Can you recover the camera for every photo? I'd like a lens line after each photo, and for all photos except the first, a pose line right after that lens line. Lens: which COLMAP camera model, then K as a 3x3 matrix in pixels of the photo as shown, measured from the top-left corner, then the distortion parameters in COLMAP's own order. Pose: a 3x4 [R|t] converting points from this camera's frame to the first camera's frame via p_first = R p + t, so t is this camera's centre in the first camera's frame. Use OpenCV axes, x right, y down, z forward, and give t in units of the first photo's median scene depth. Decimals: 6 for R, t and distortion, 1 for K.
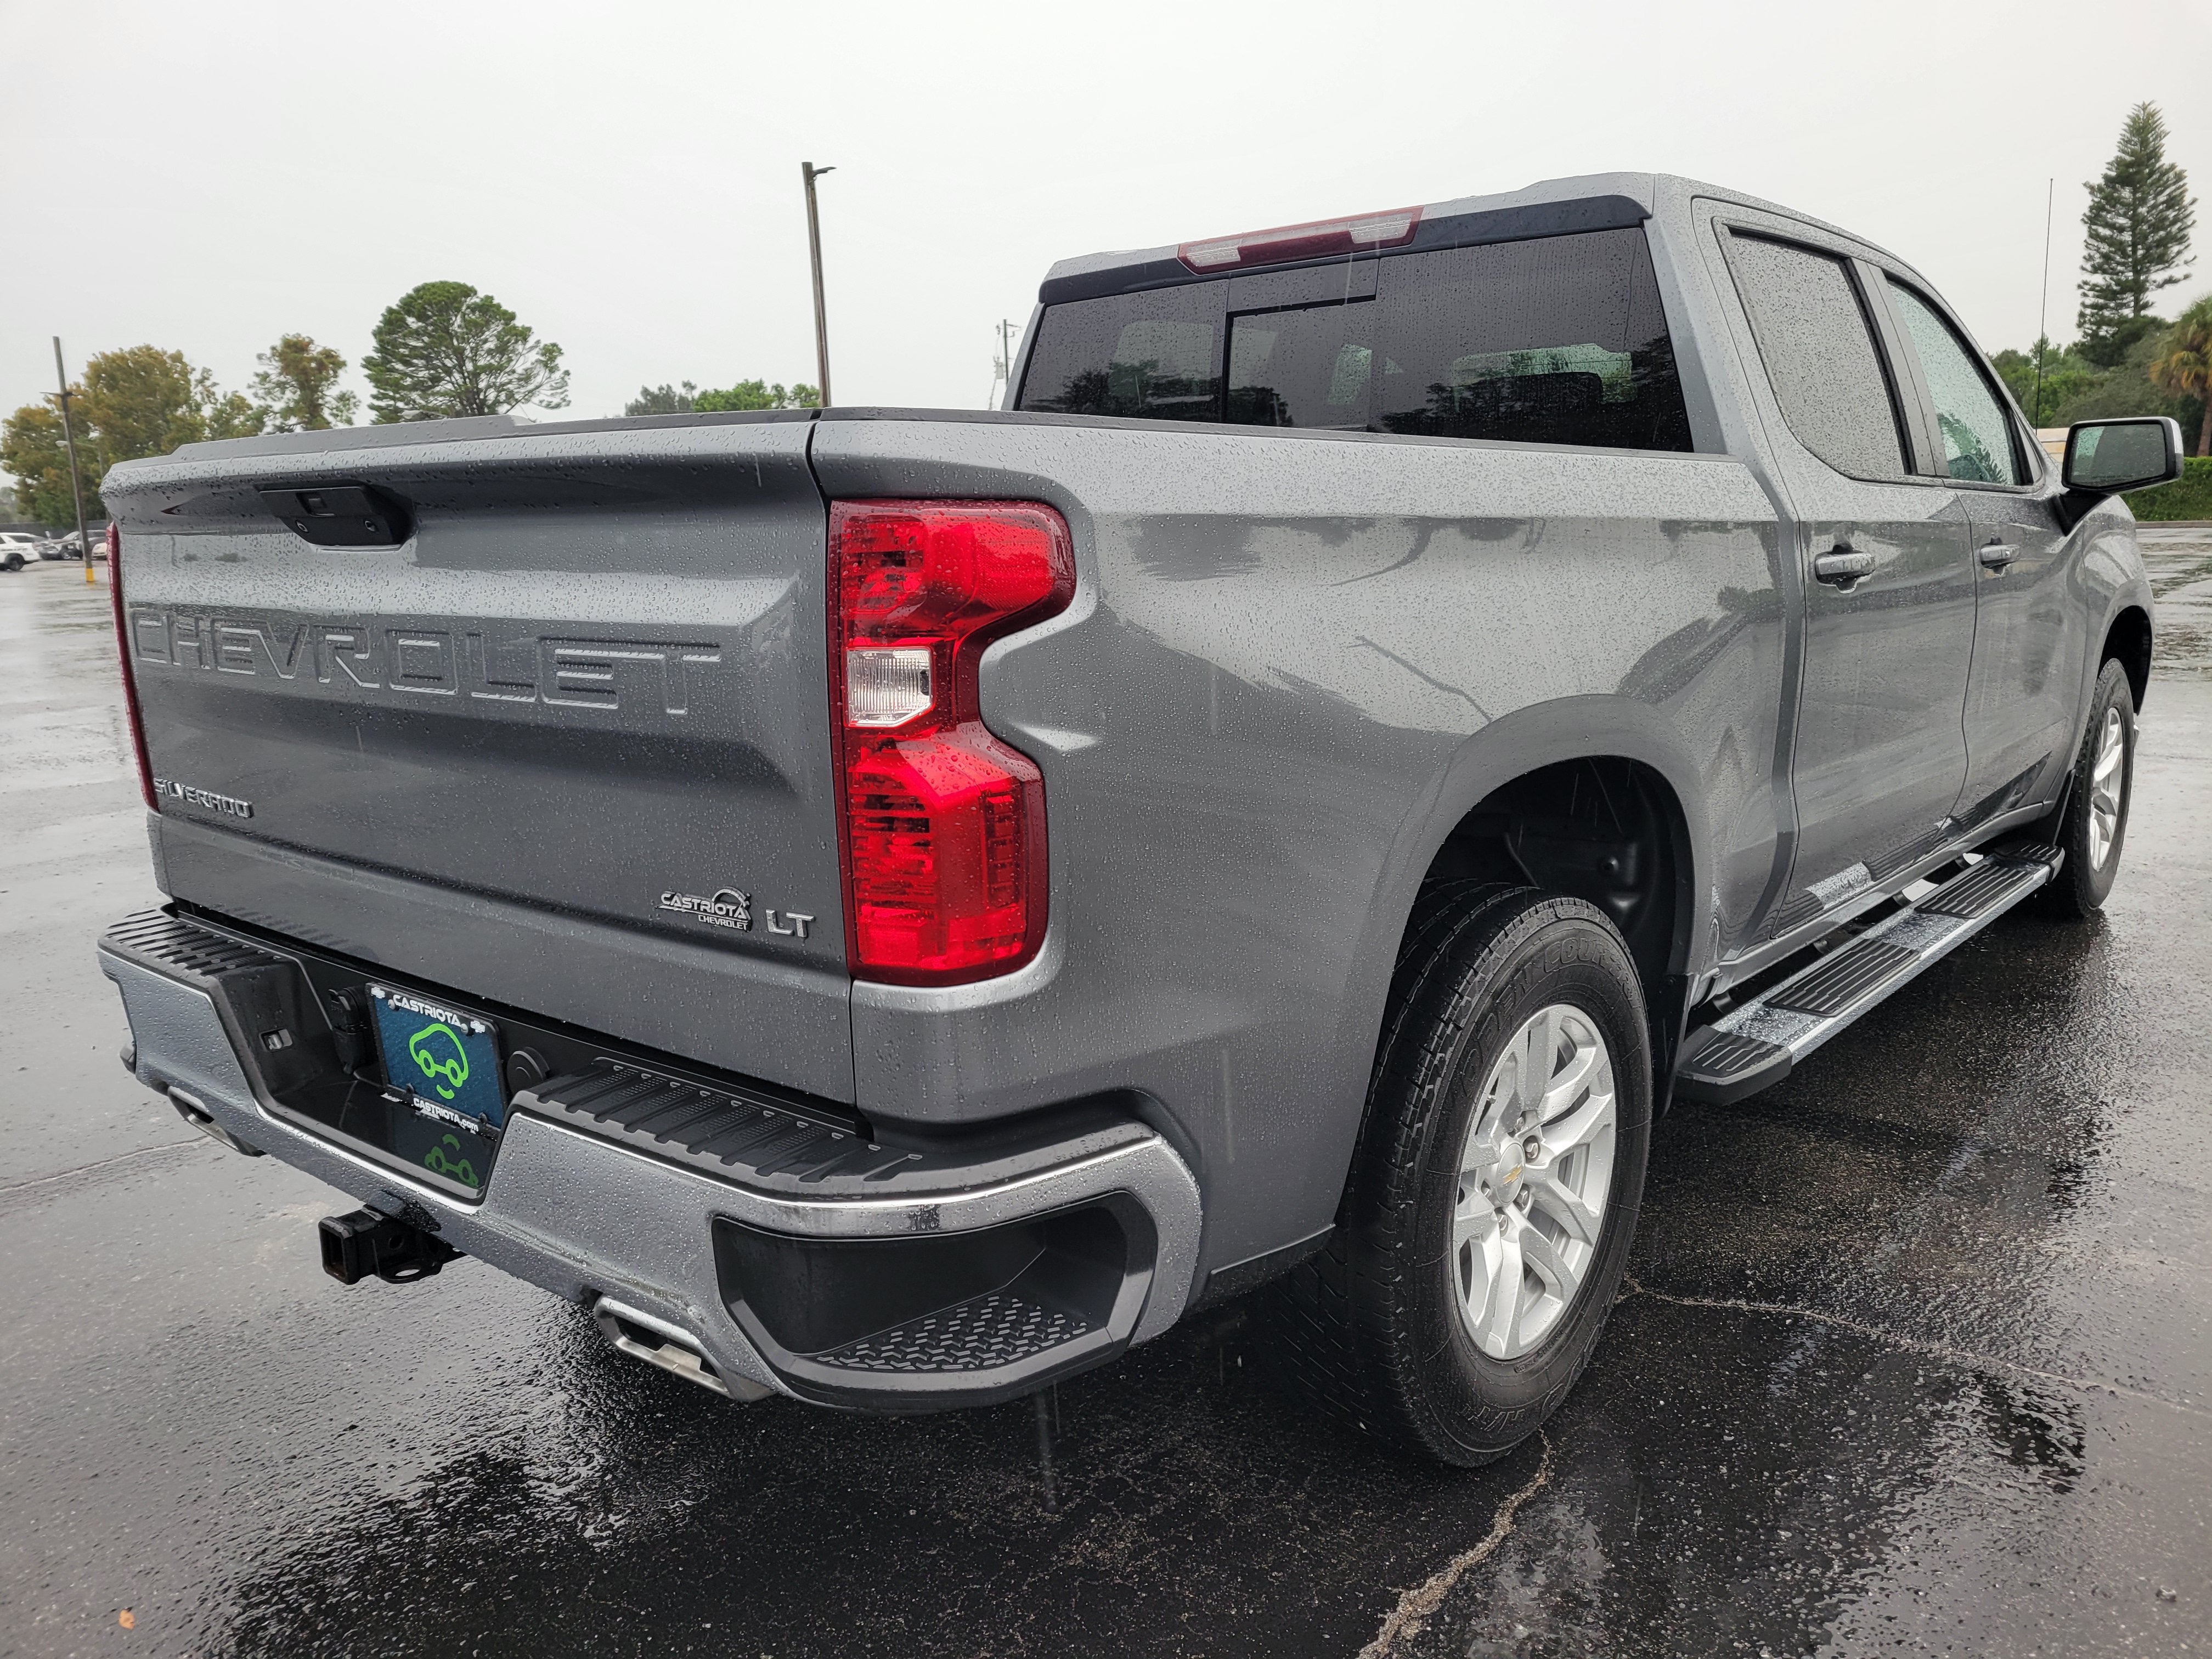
lens RADIAL K [[1650.0, 0, 1114.3], [0, 1650.0, 862.6], [0, 0, 1]] dist [0.047754, -0.023507]
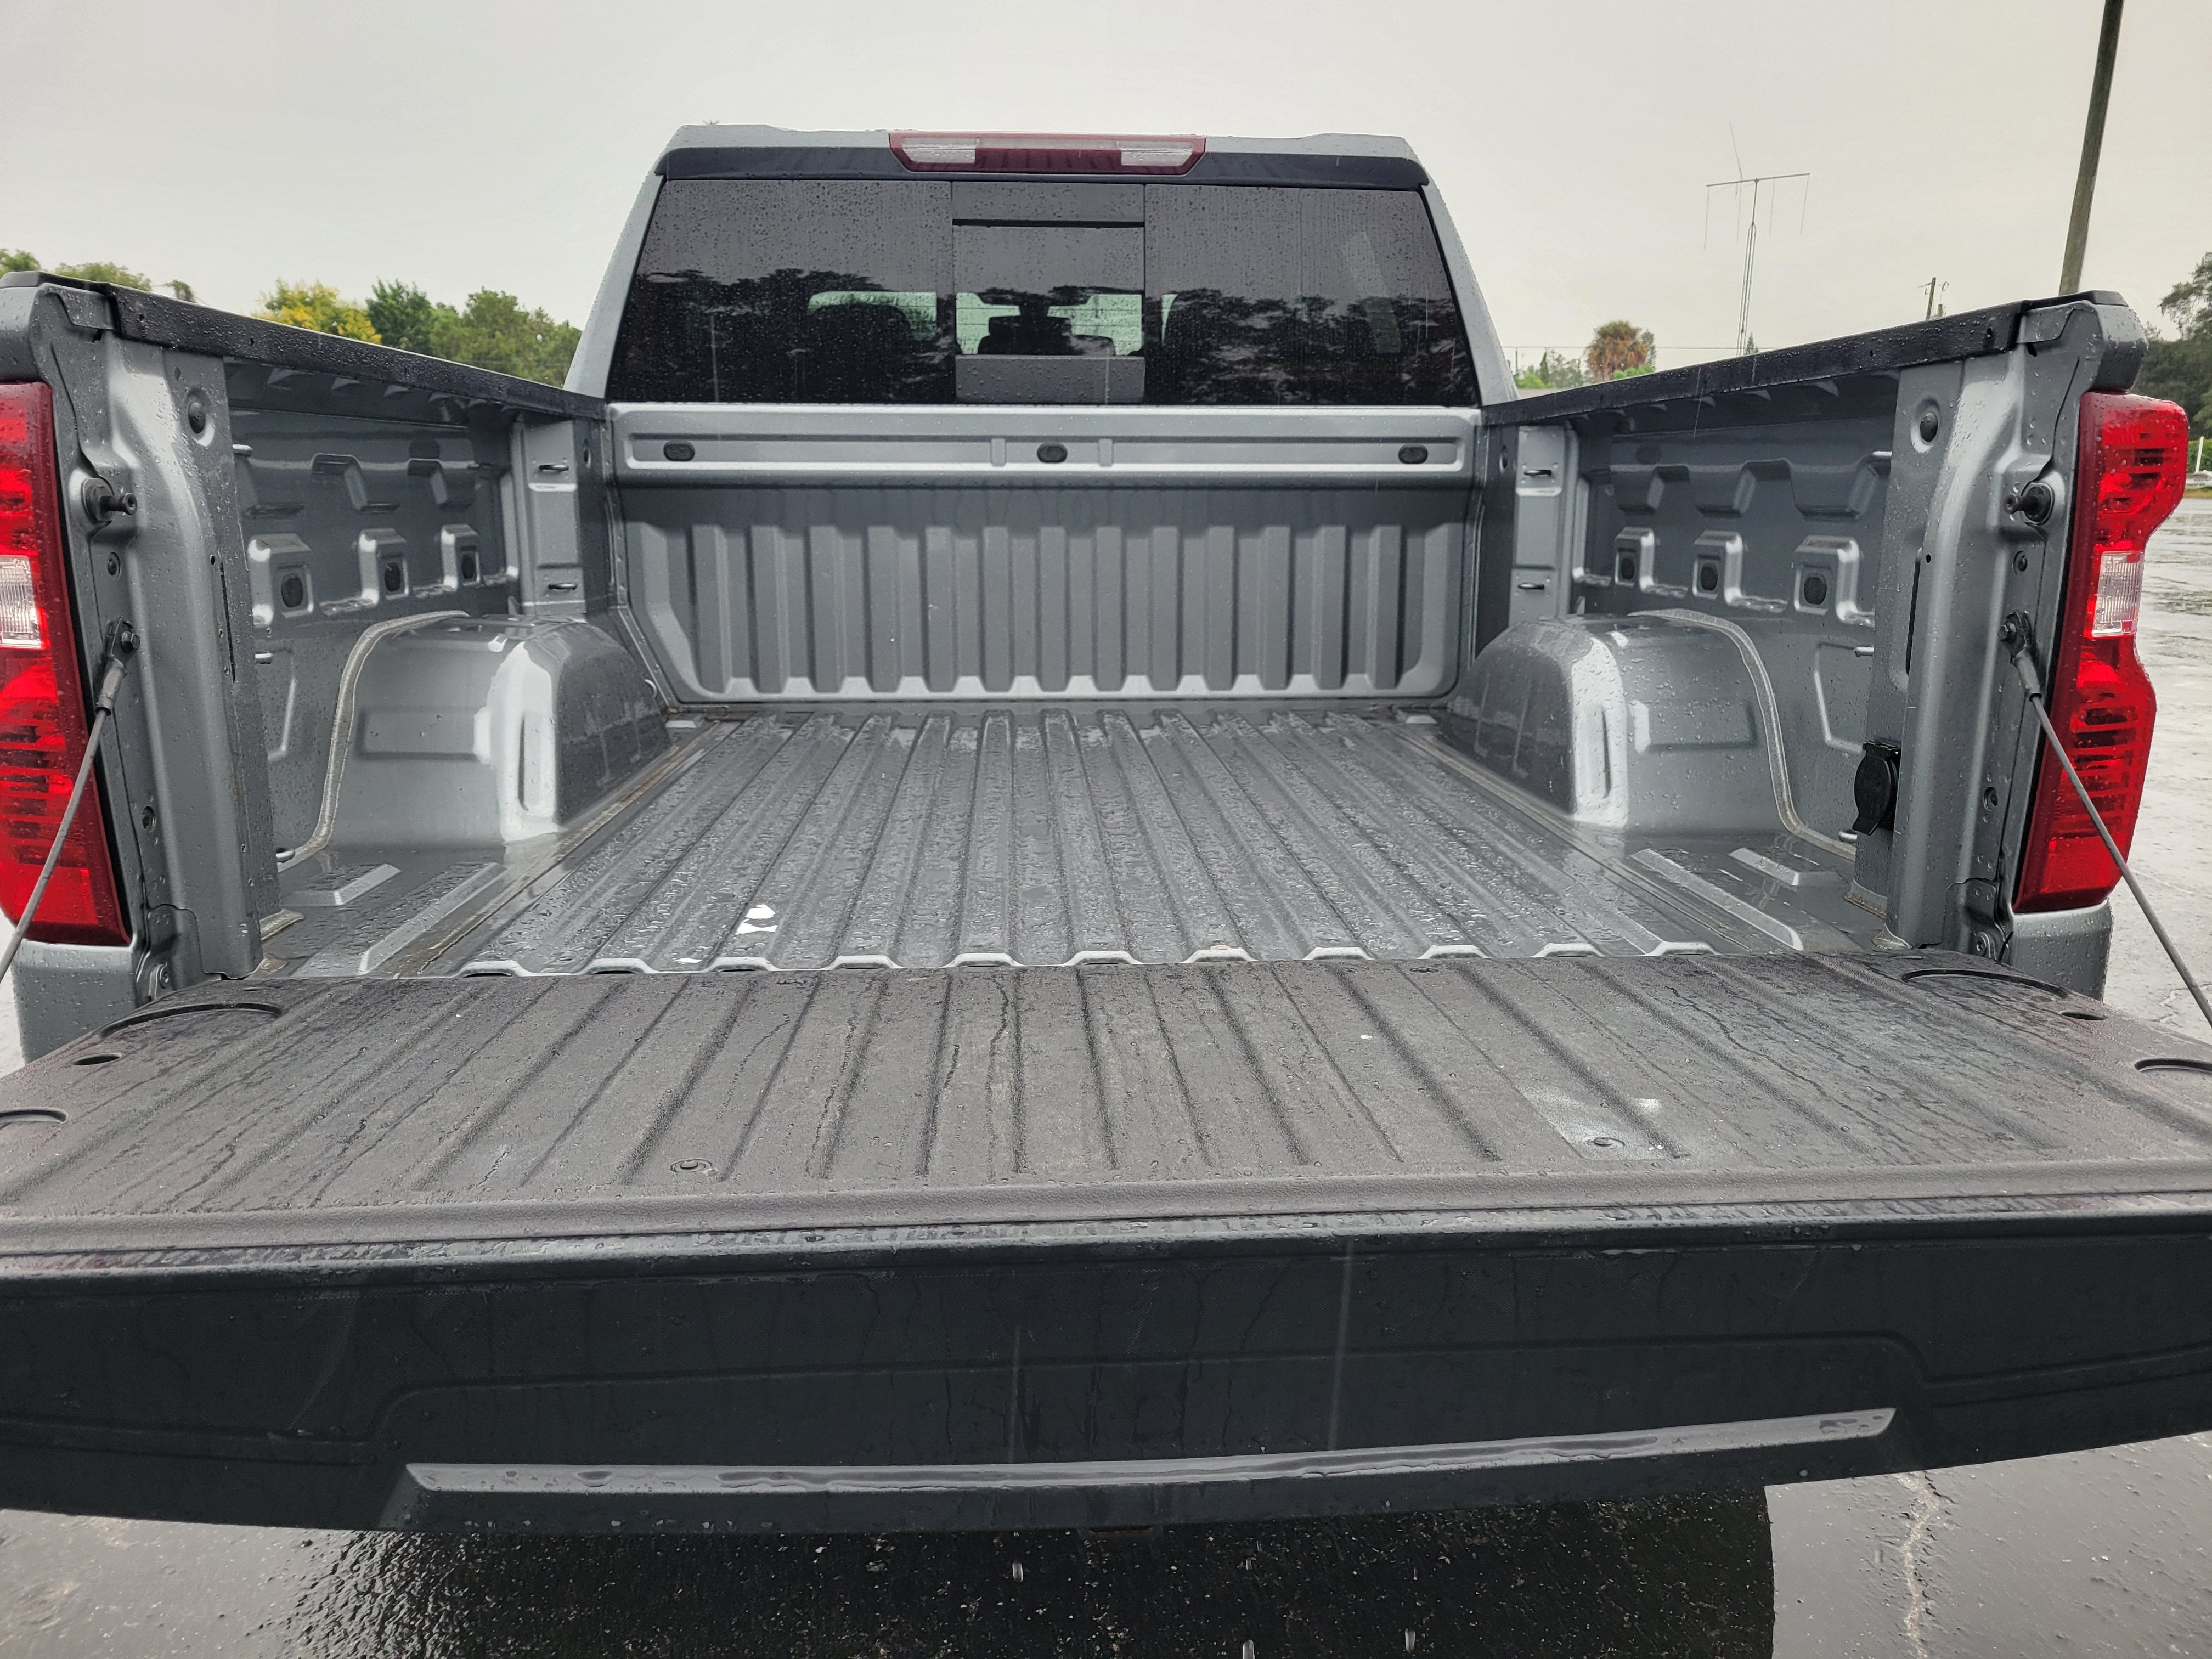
lens RADIAL K [[1650.0, 0, 1119.8], [0, 1650.0, 847.1], [0, 0, 1]] dist [0.047754, -0.023507]
pose [[0.721795, -0.134105, 0.678991, -0.954054], [0.126712, 0.990072, 0.060845, -0.072991], [-0.680409, 0.042119, 0.731621, 0.545453]]
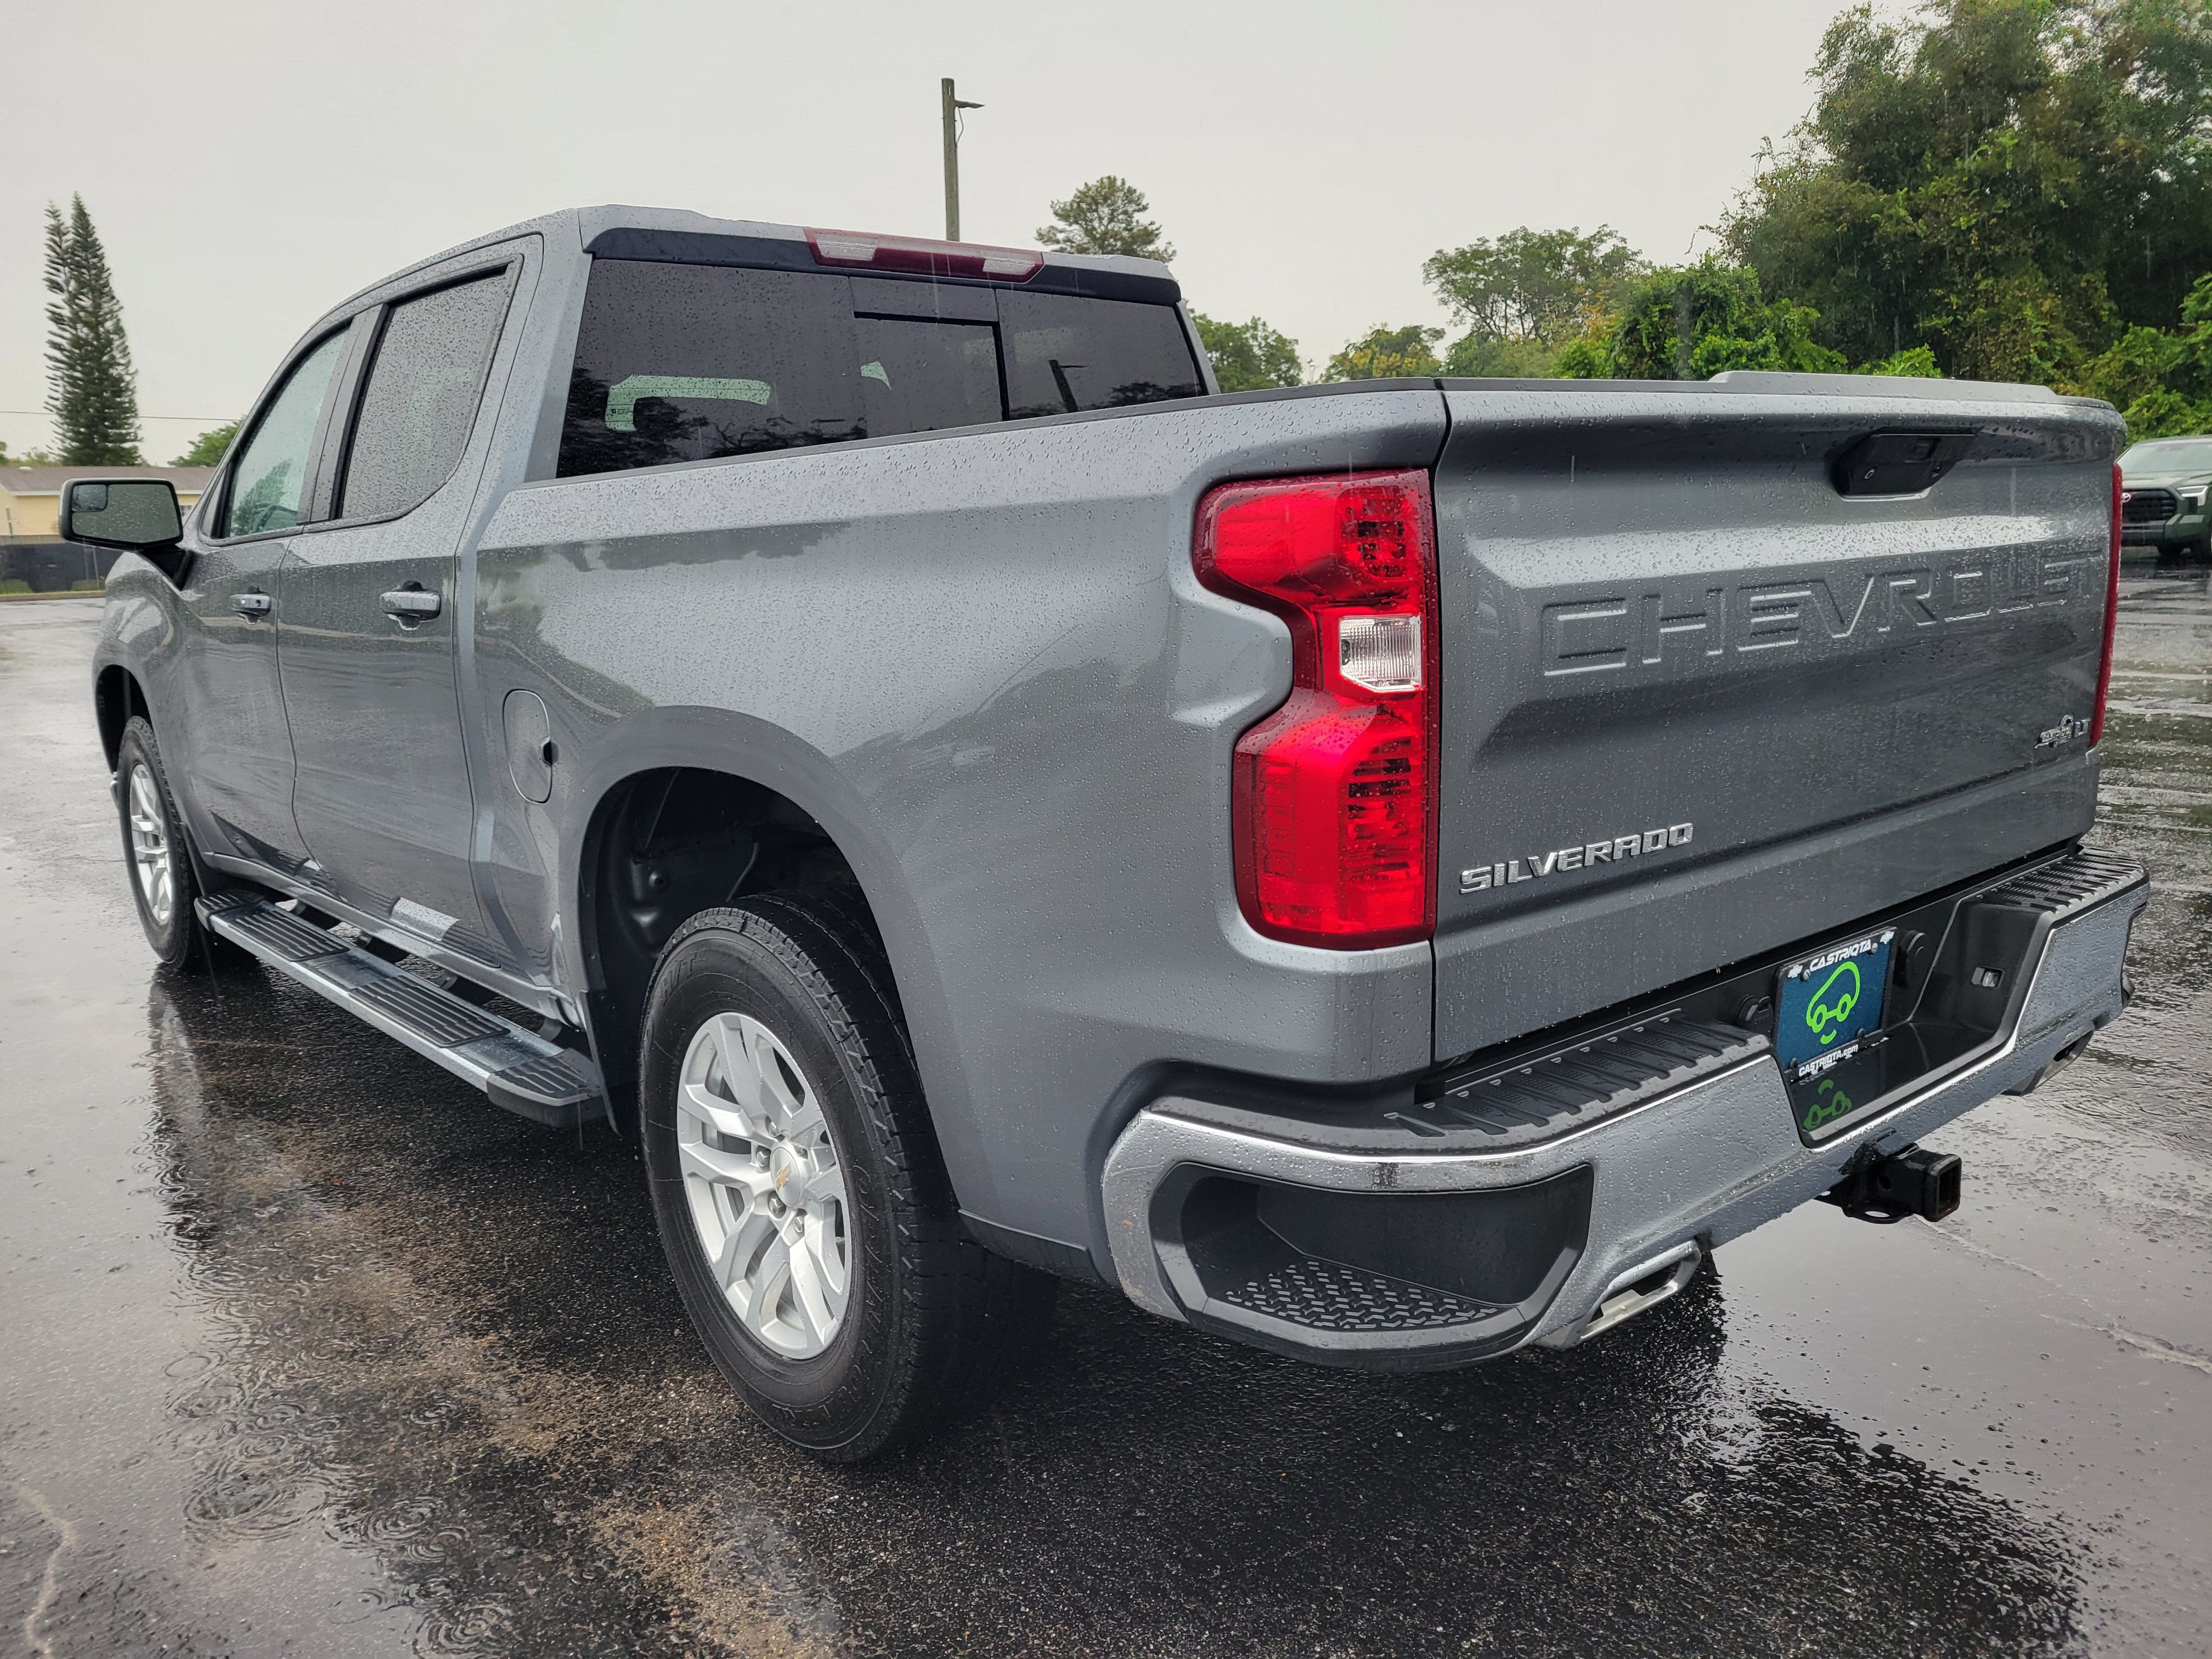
lens RADIAL K [[1650.0, 0, 1104.2], [0, 1650.0, 833.7], [0, 0, 1]] dist [0.047754, -0.023507]
pose [[0.177351, -0.168140, 0.969678, -1.616941], [0.231719, 0.964731, 0.124901, -0.234267], [-0.956480, 0.202541, 0.210057, 1.325071]]
